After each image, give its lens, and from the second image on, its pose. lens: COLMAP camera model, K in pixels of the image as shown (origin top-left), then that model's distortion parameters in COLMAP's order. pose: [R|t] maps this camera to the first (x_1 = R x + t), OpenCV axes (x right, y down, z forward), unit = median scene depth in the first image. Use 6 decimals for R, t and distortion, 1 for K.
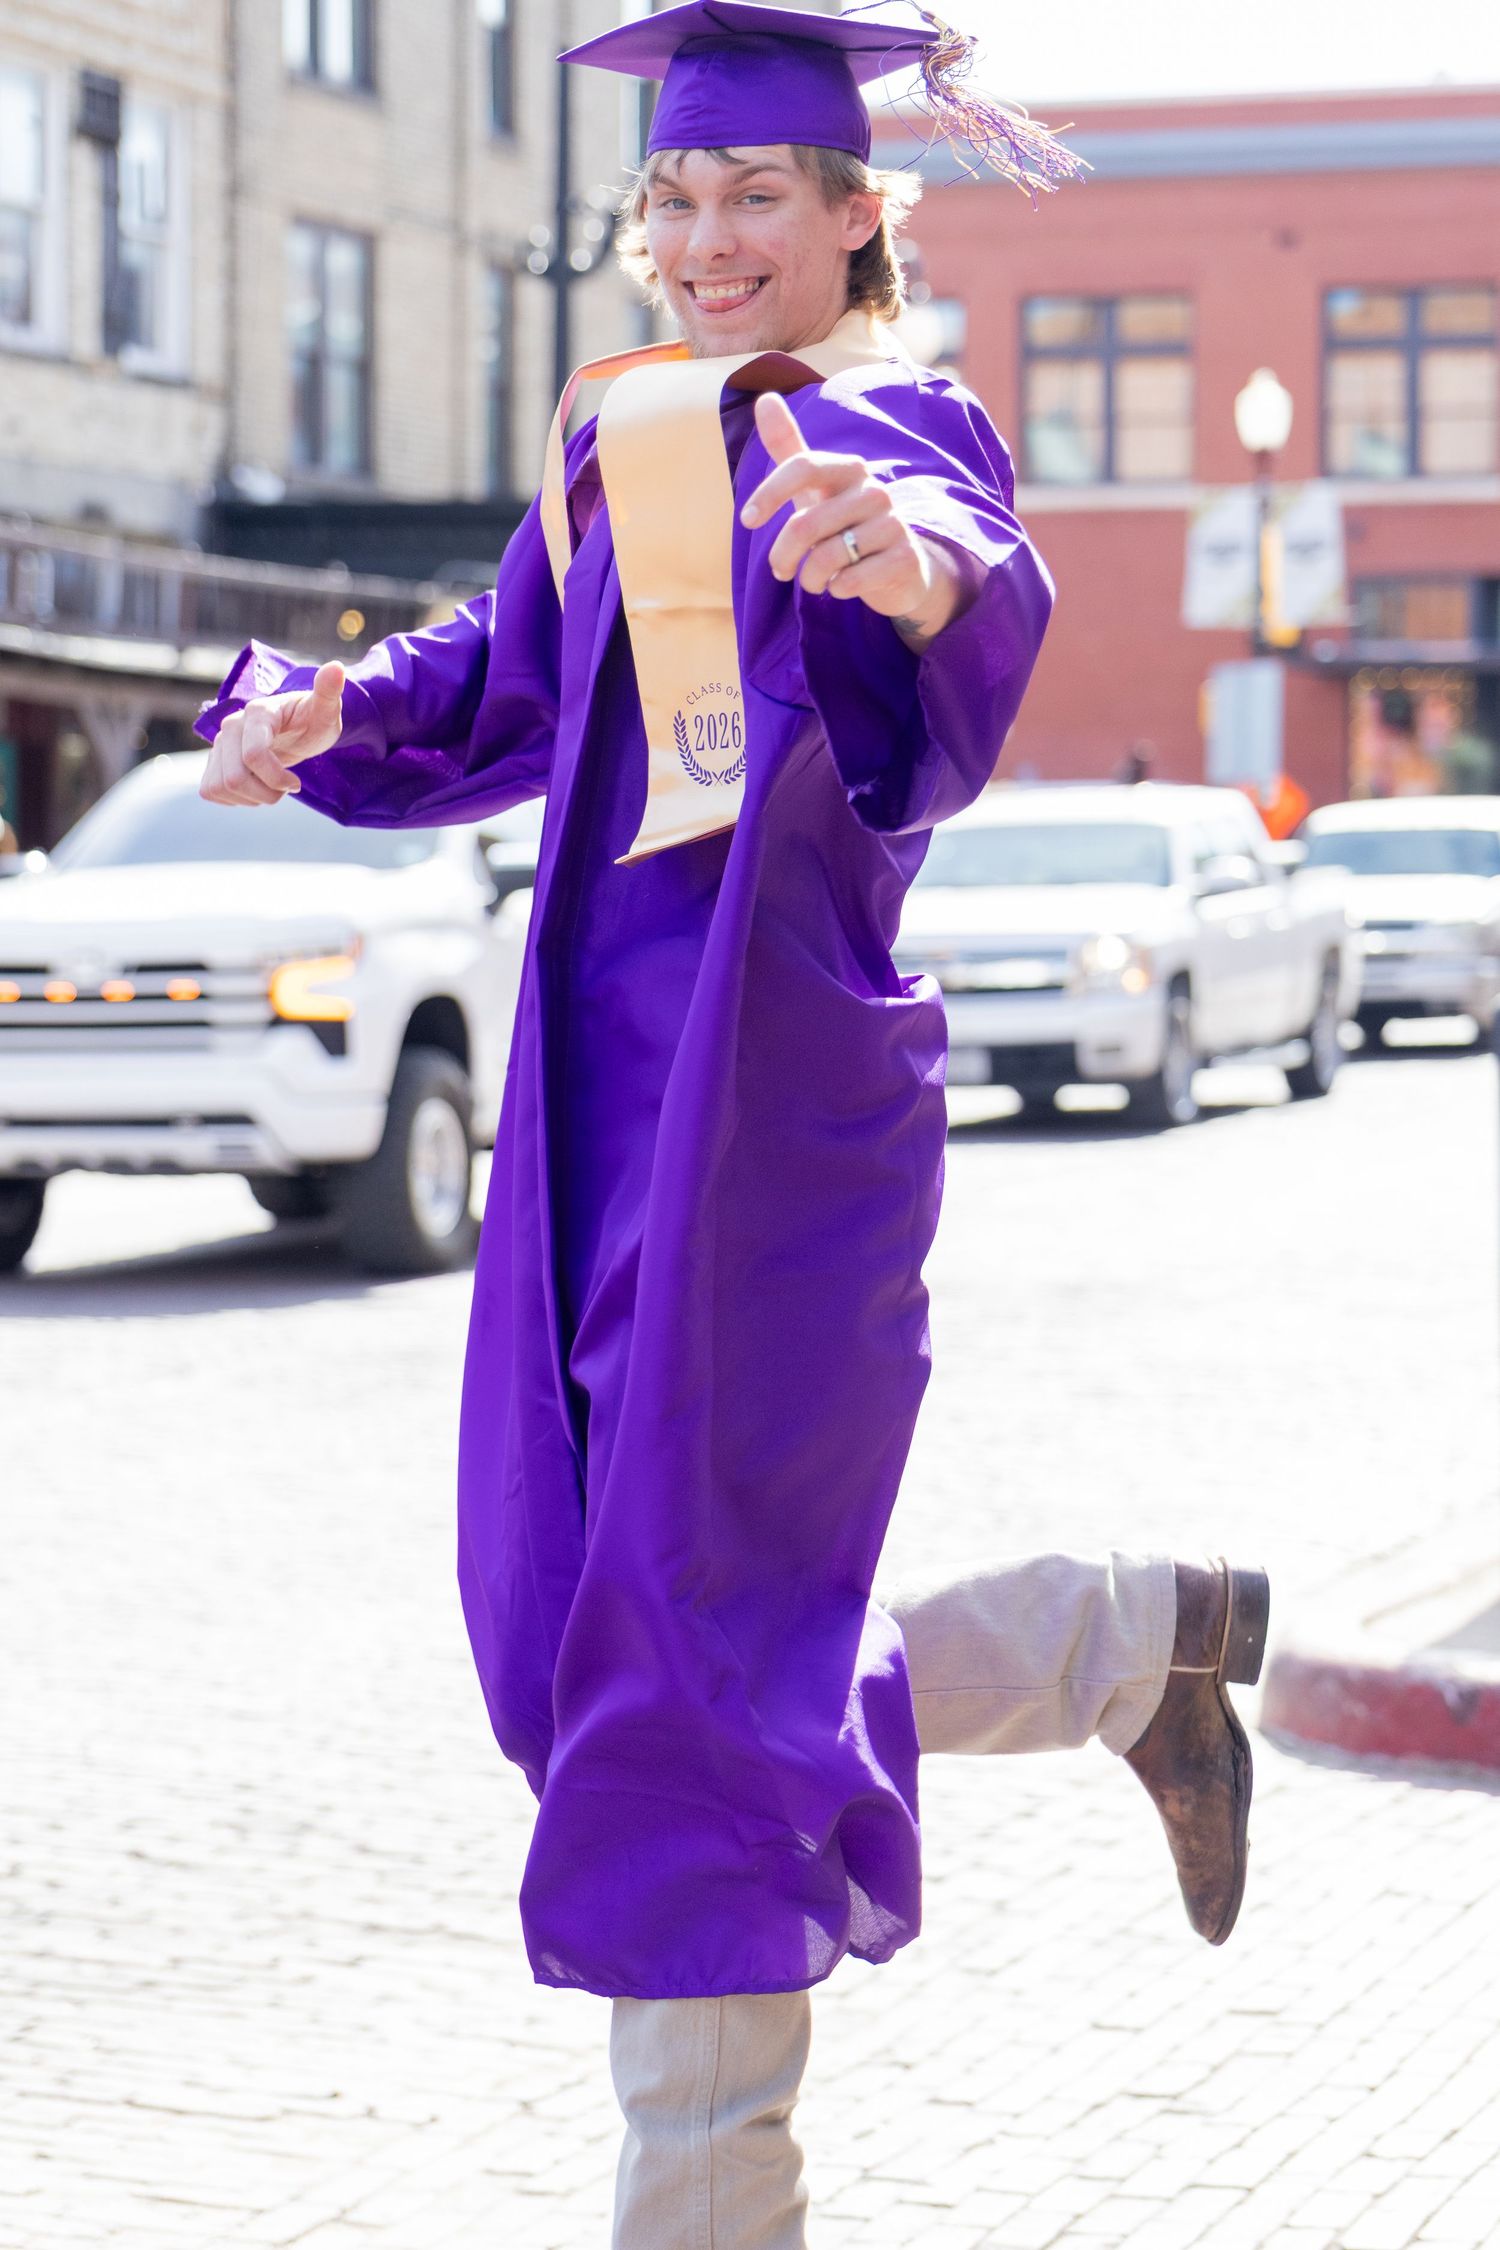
lens RADIAL K [[6223.1, 0, 834.3], [0, 6223.1, 1126.2], [0, 0, 1]] dist [0.148261, -0.068742]
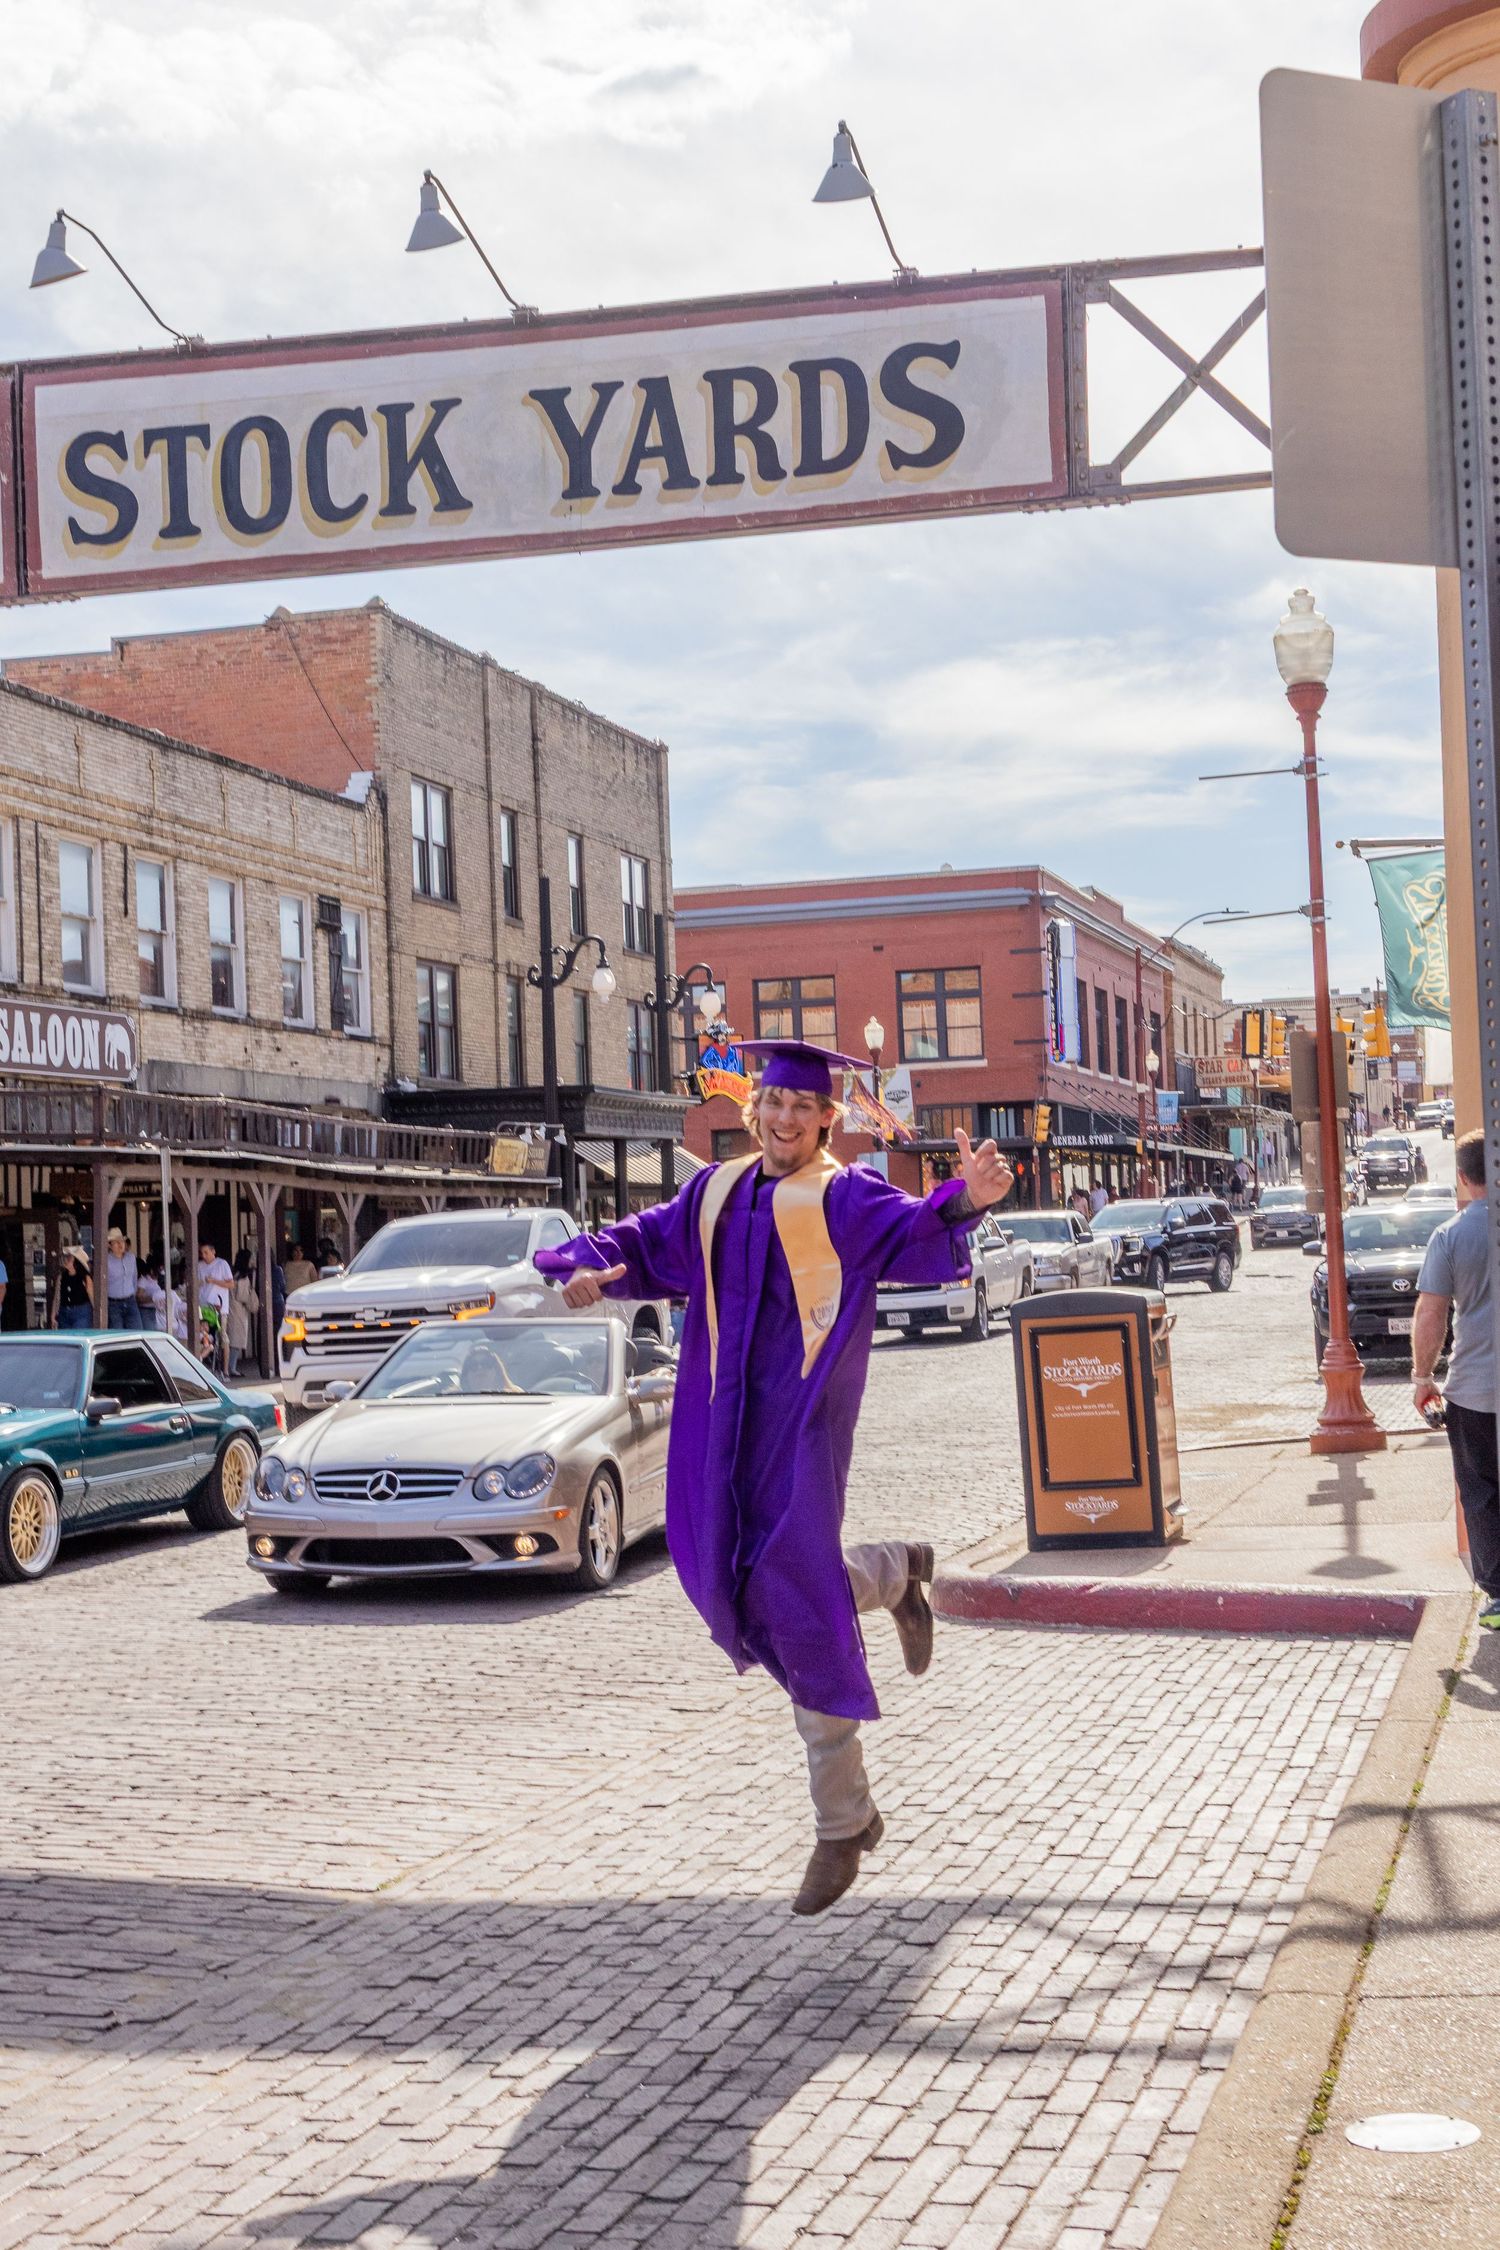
lens RADIAL K [[3045.5, 0, 750.0], [0, 3045.5, 1125.0], [0, 0, 1]] dist [0.093603, 0.005678]
pose [[0.998921, -0.036489, 0.028746, -0.027550], [0.038750, 0.995838, -0.082487, 0.004606], [-0.025616, 0.083512, 0.996177, -0.181610]]
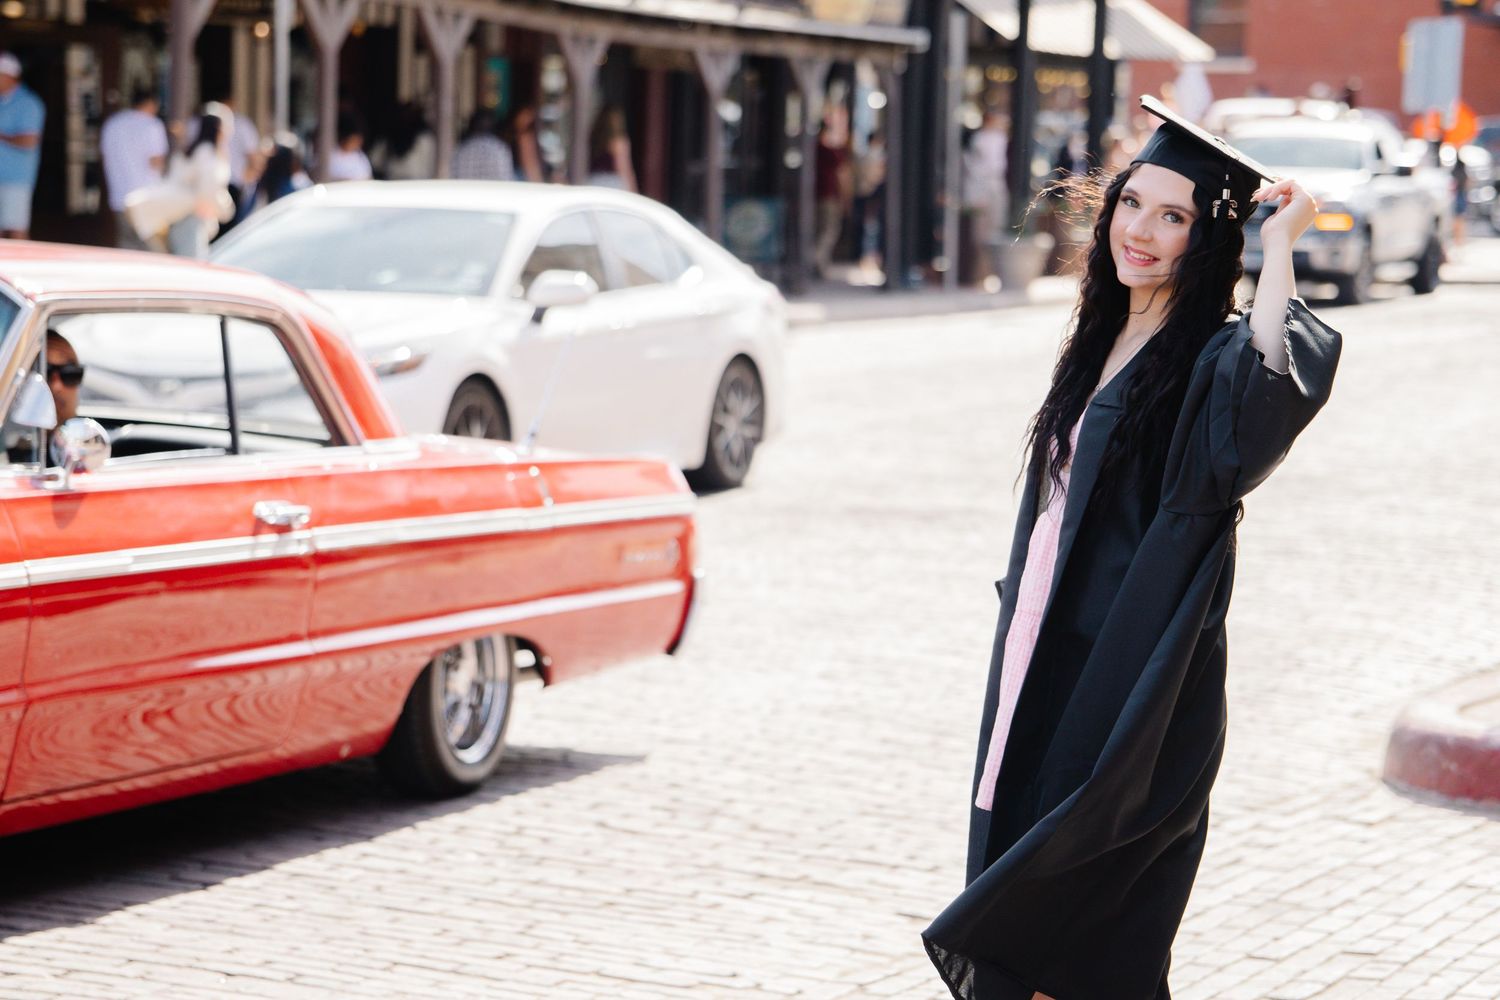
lens RADIAL K [[4695.6, 0, 750.0], [0, 4695.6, 500.0], [0, 0, 1]] dist [0.505214, 2.573847]
pose [[0.996620, 0.031518, -0.075868, 0.004106], [-0.029272, 0.999105, 0.030530, 0.004630], [0.076762, -0.028206, 0.996650, -0.084162]]
